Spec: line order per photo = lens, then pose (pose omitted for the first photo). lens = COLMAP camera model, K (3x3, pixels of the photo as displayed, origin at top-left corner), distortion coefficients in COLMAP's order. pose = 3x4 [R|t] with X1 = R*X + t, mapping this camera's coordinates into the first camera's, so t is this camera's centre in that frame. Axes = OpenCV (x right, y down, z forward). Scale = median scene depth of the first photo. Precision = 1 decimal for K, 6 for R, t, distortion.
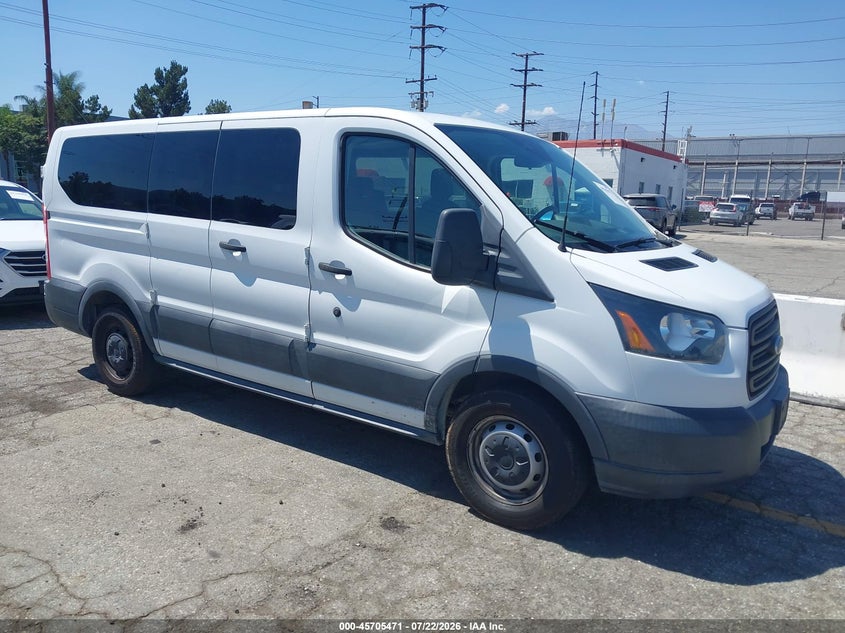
lens RADIAL K [[672.0, 0, 428.6], [0, 672.0, 324.3], [0, 0, 1]] dist [0.043736, -0.027421]
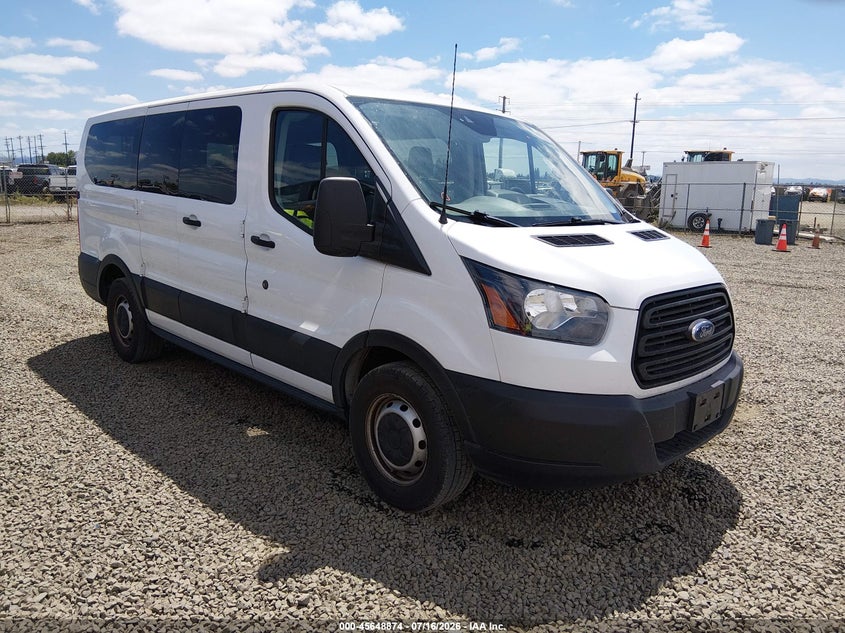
lens RADIAL K [[672.0, 0, 419.0], [0, 672.0, 308.5], [0, 0, 1]] dist [0.043736, -0.027421]
pose [[0.982370, 0.035182, -0.183607, 0.319175], [-0.037781, 0.999229, -0.010677, 0.023337], [0.183090, 0.017426, 0.982942, 0.046665]]
